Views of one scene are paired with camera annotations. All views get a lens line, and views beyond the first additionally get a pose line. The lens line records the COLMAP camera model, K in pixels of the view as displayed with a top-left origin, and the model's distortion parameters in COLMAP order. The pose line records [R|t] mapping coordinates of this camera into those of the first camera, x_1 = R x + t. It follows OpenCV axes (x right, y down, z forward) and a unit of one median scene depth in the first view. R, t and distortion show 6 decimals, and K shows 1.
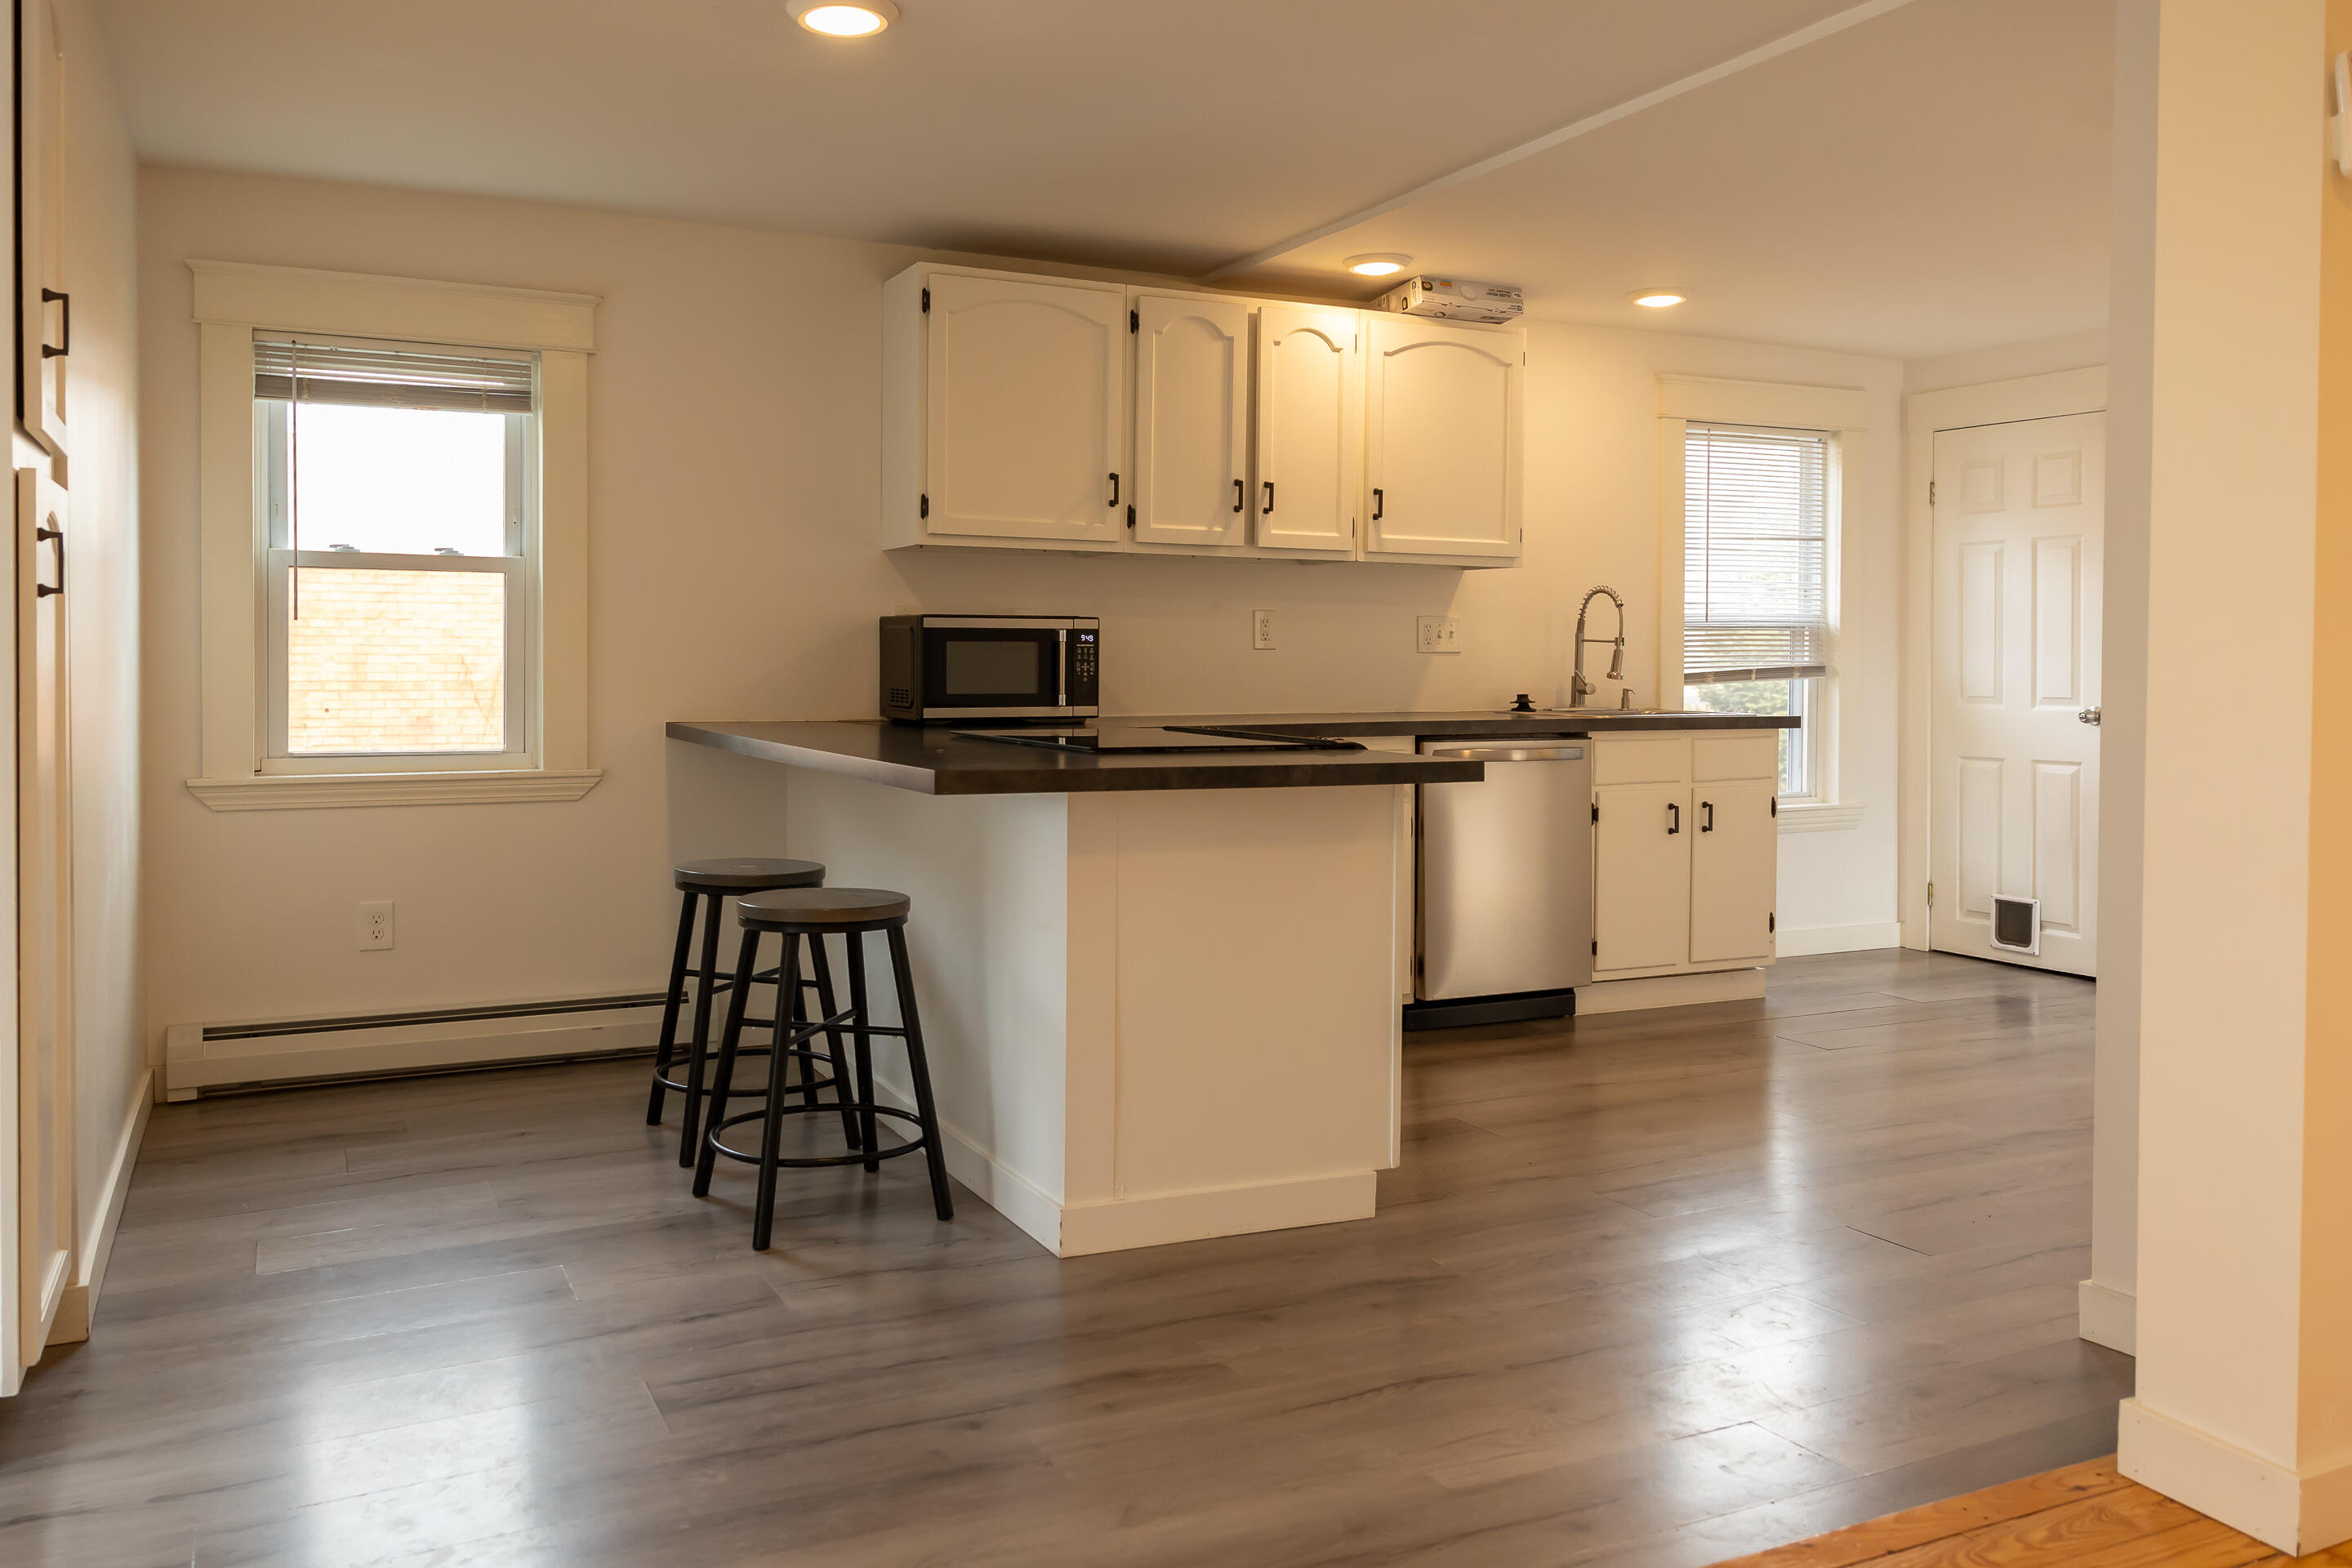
lens RADIAL K [[1748.9, 0, 1086.2], [0, 1748.9, 686.8], [0, 0, 1]] dist [-0.001501, -0.000140]
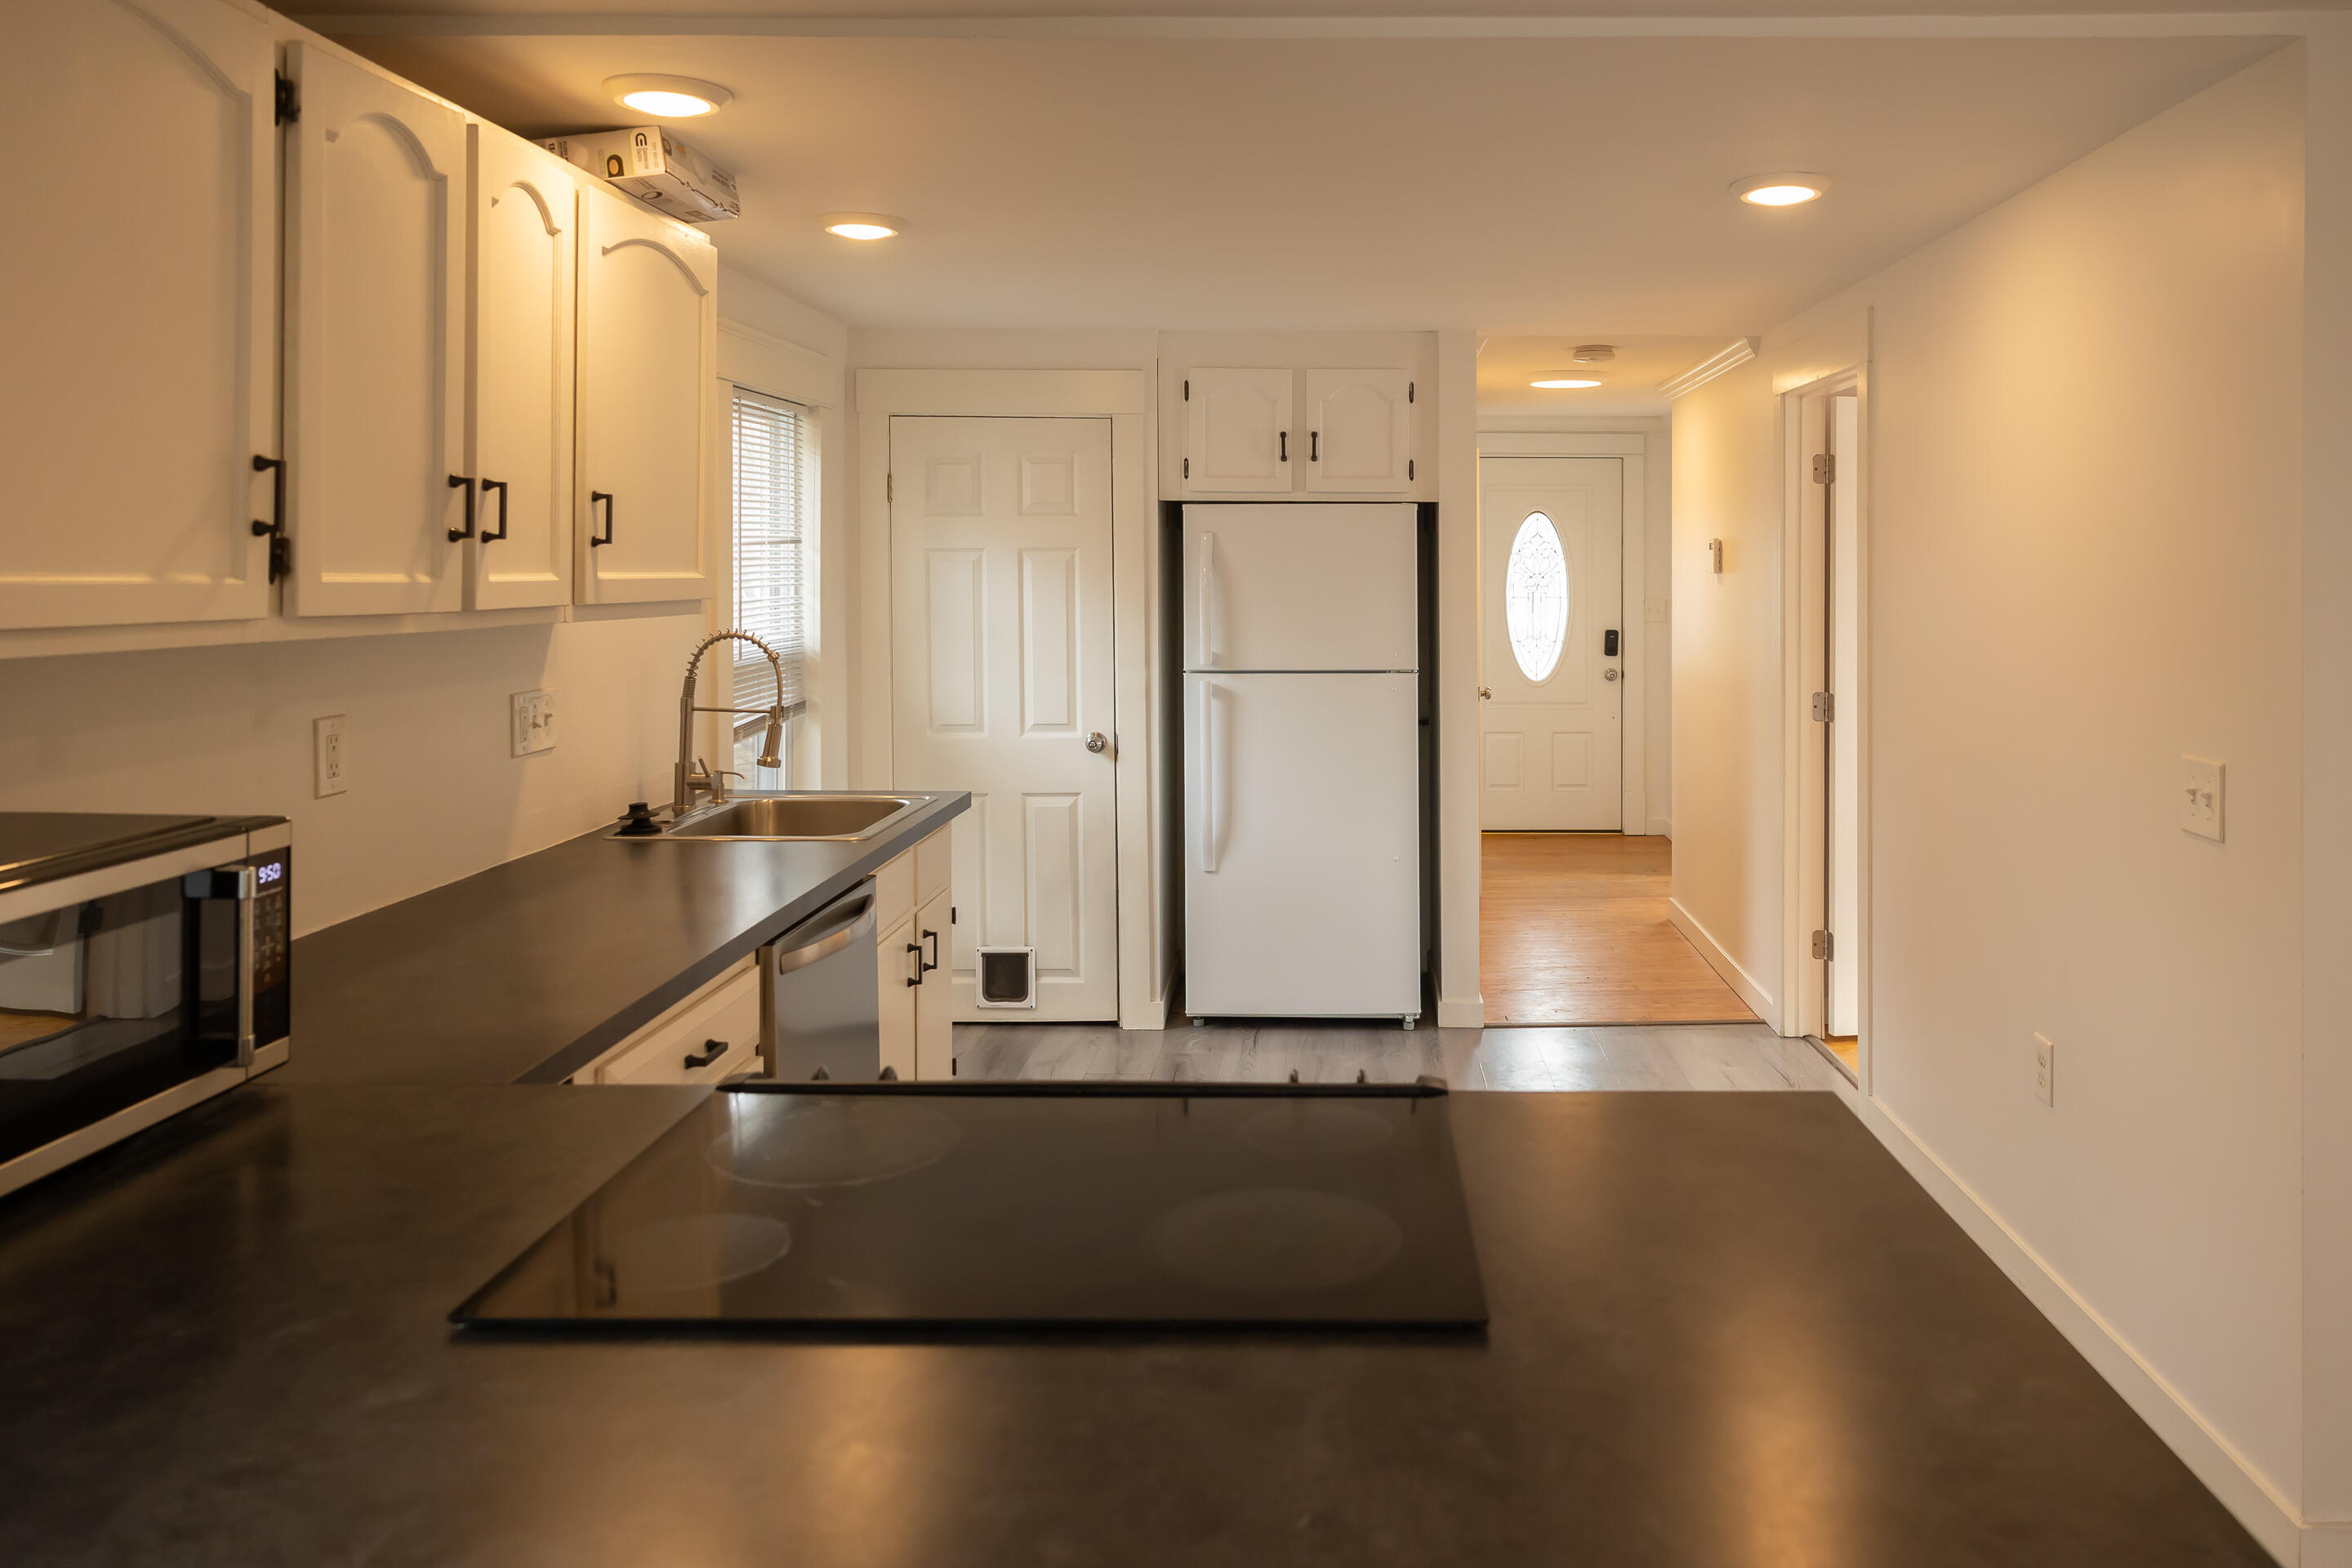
lens RADIAL K [[1711.1, 0, 1329.1], [0, 1711.1, 566.5], [0, 0, 1]] dist [-0.032314, -0.000995]
pose [[0.418484, -0.008523, 0.908184, -0.214297], [0.017472, 0.999846, 0.001333, -0.081702], [-0.908056, 0.015310, 0.418568, 0.534802]]
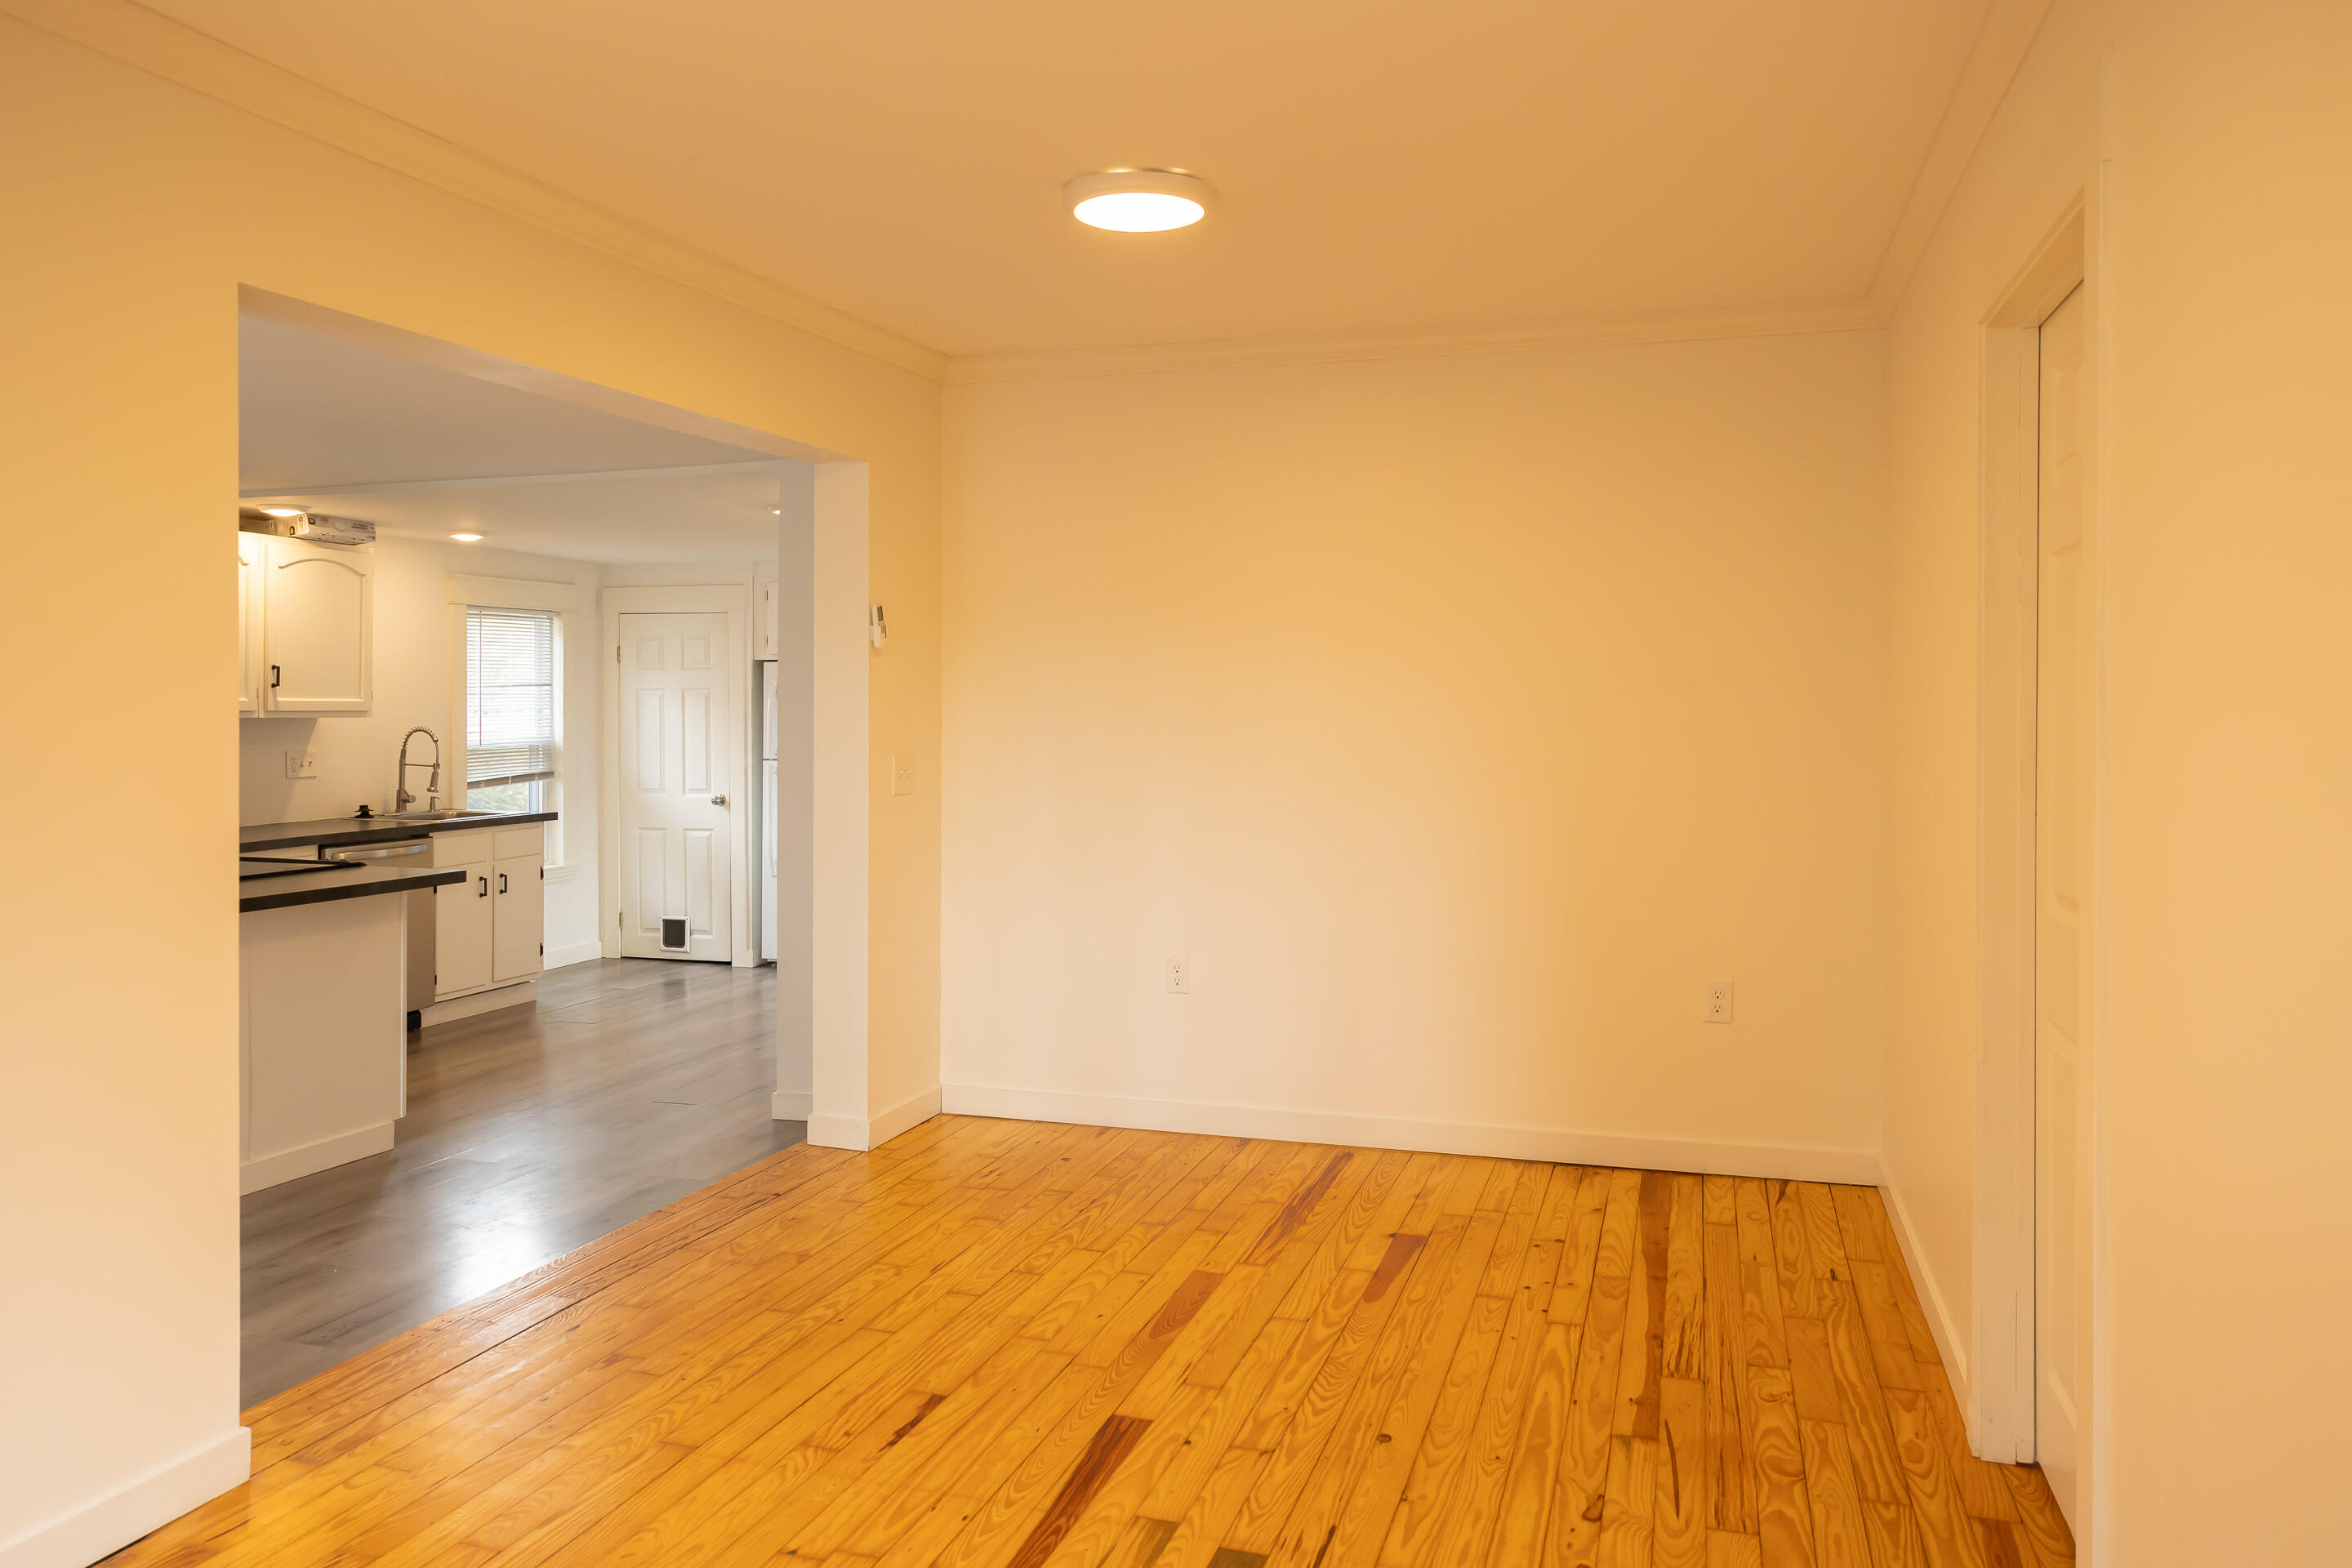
lens RADIAL K [[1692.4, 0, 1148.2], [0, 1692.4, 700.9], [0, 0, 1]] dist [-0.005307, 0.000970]
pose [[0.681199, -0.005142, 0.732080, -0.321598], [0.015792, 0.999846, -0.007672, -0.060911], [-0.731928, 0.016787, 0.681175, -0.386903]]
